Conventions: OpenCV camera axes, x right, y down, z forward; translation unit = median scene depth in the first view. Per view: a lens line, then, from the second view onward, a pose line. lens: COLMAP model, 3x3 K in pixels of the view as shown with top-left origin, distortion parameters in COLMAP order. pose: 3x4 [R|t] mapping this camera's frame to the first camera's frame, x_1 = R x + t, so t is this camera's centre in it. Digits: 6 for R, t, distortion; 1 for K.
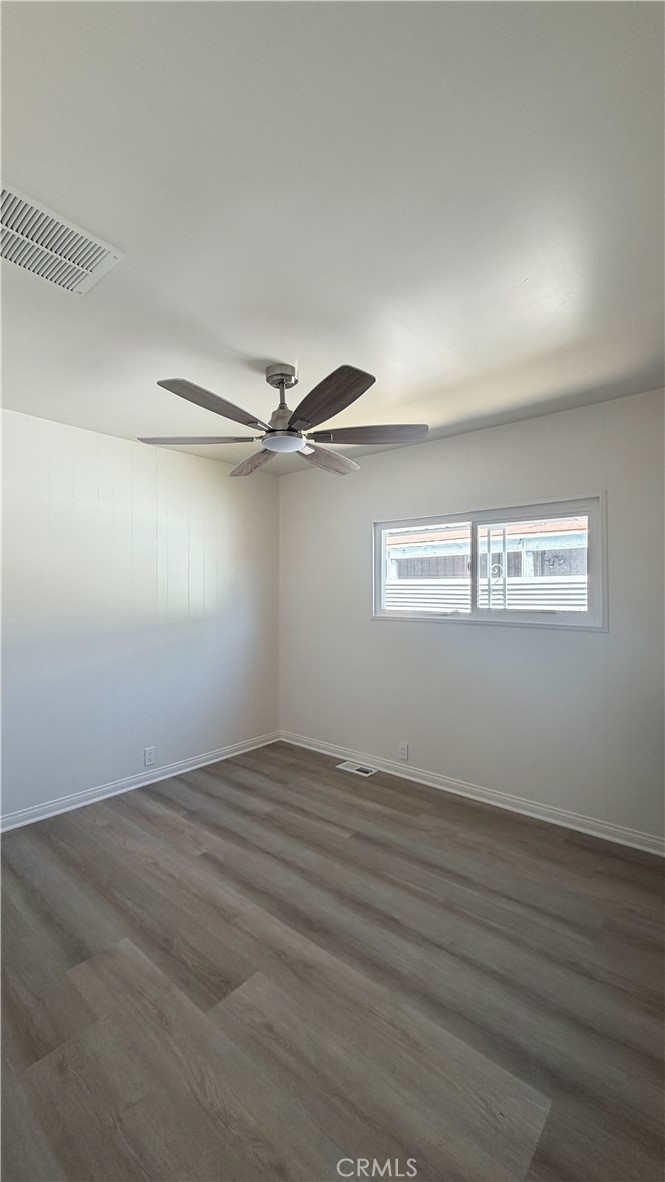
lens RADIAL K [[470.1, 0, 332.5], [0, 470.1, 591.0], [0, 0, 1]] dist [0.000156, -0.000382]
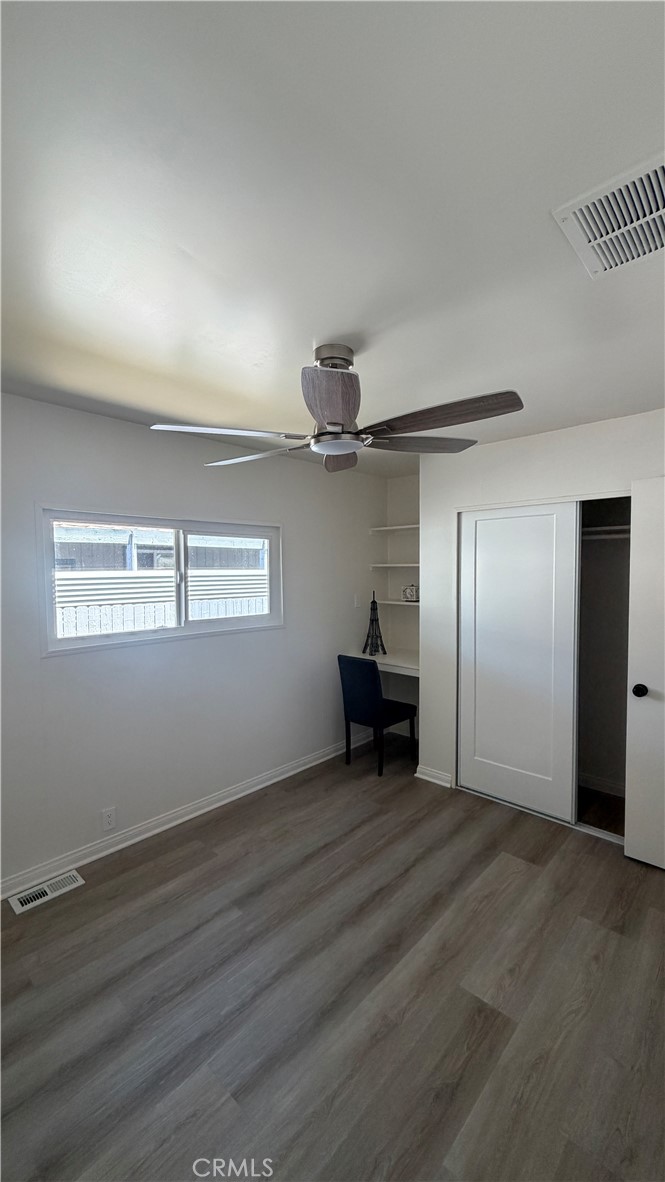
lens RADIAL K [[470.1, 0, 332.5], [0, 470.1, 591.0], [0, 0, 1]] dist [0.000156, -0.000382]
pose [[0.044498, -0.048649, 0.997824, -0.999495], [0.007667, 0.998801, 0.048354, -0.109824], [-0.998980, 0.005499, 0.044817, 1.042149]]
